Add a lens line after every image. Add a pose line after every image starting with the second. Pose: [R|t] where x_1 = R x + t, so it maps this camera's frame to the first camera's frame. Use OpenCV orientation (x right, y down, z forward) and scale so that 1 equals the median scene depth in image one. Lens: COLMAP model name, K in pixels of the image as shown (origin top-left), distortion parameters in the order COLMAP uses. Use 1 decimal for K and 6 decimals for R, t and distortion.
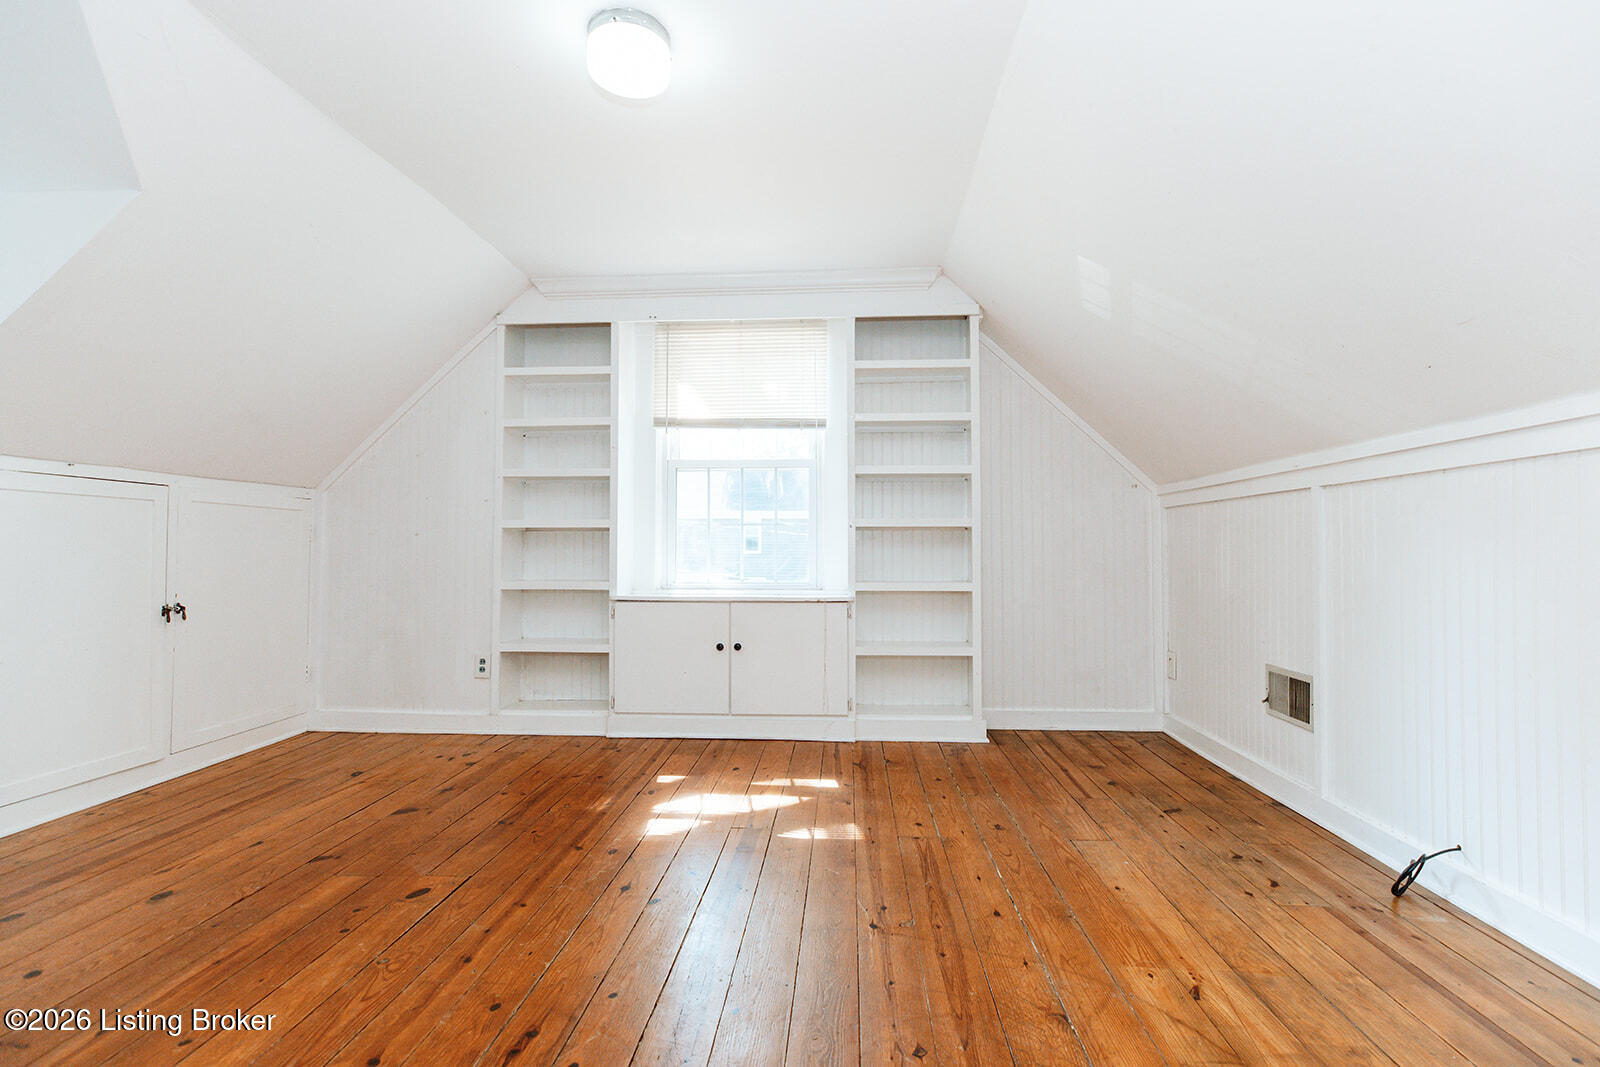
lens RADIAL K [[722.5, 0, 800.6], [0, 722.5, 531.1], [0, 0, 1]] dist [-0.004385, -0.000451]
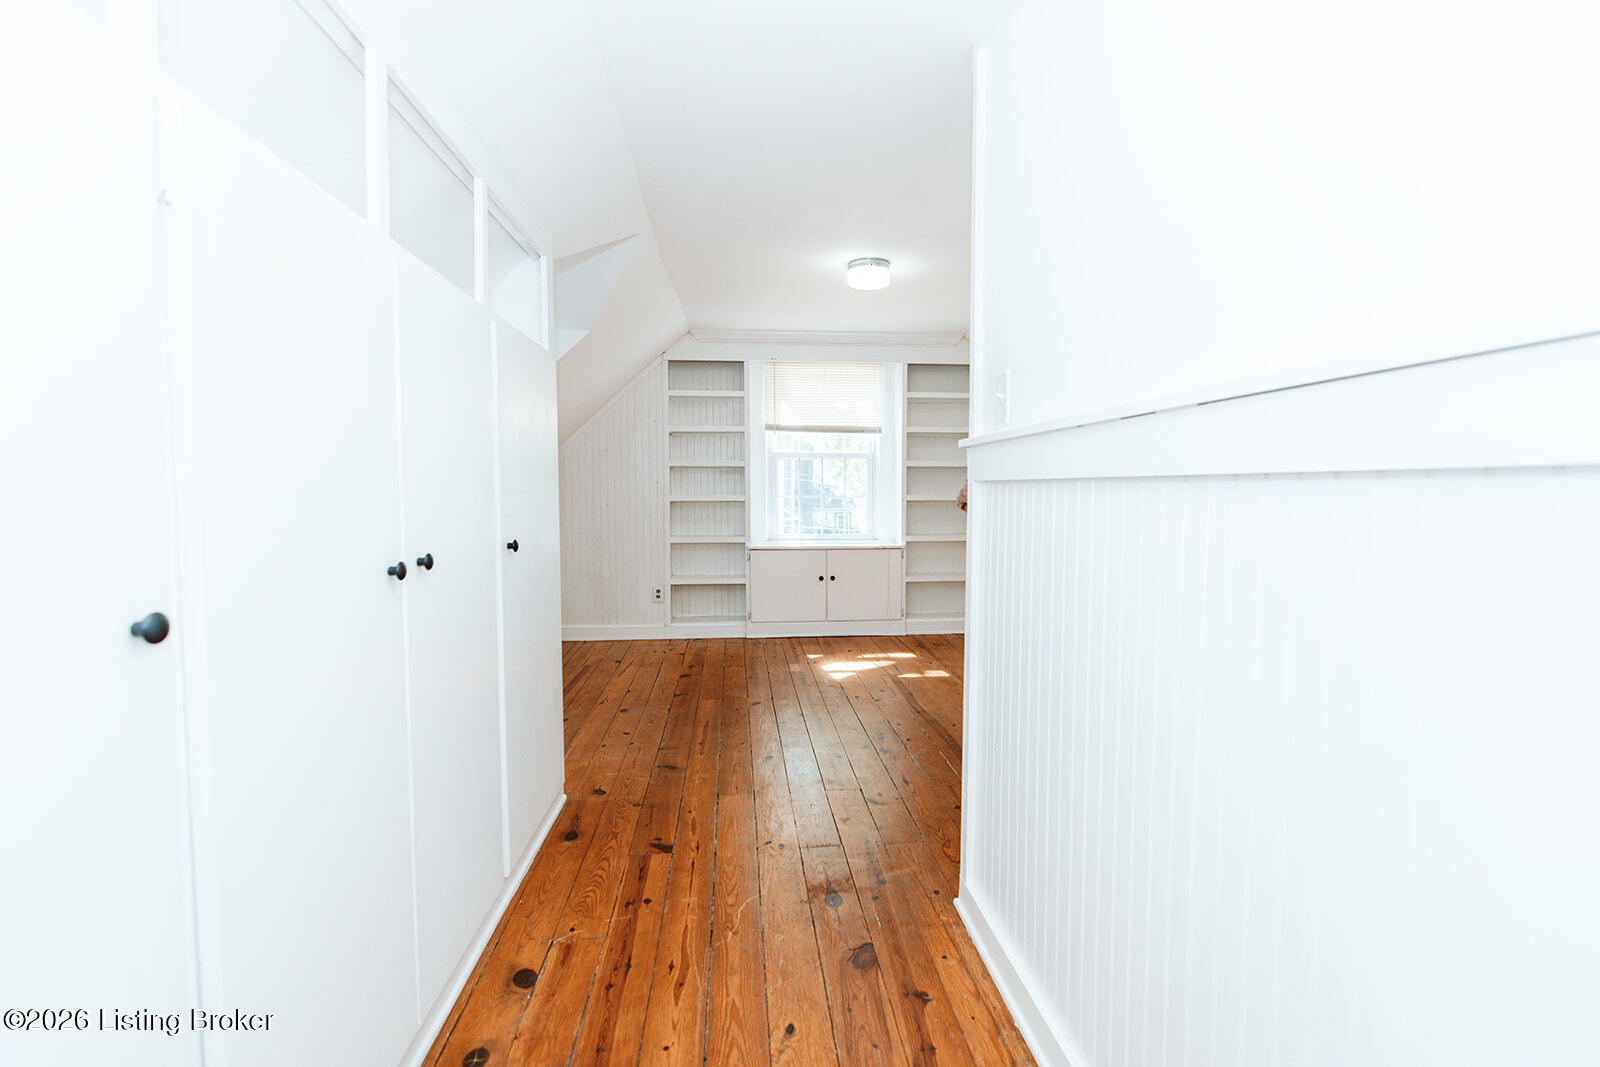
lens RADIAL K [[722.5, 0, 801.7], [0, 722.5, 538.2], [0, 0, 1]] dist [-0.004385, -0.000451]
pose [[0.987189, -0.010610, 0.159203, -0.389543], [-0.005183, 0.995128, 0.098456, -0.076463], [-0.159472, -0.098020, 0.982324, -0.499320]]
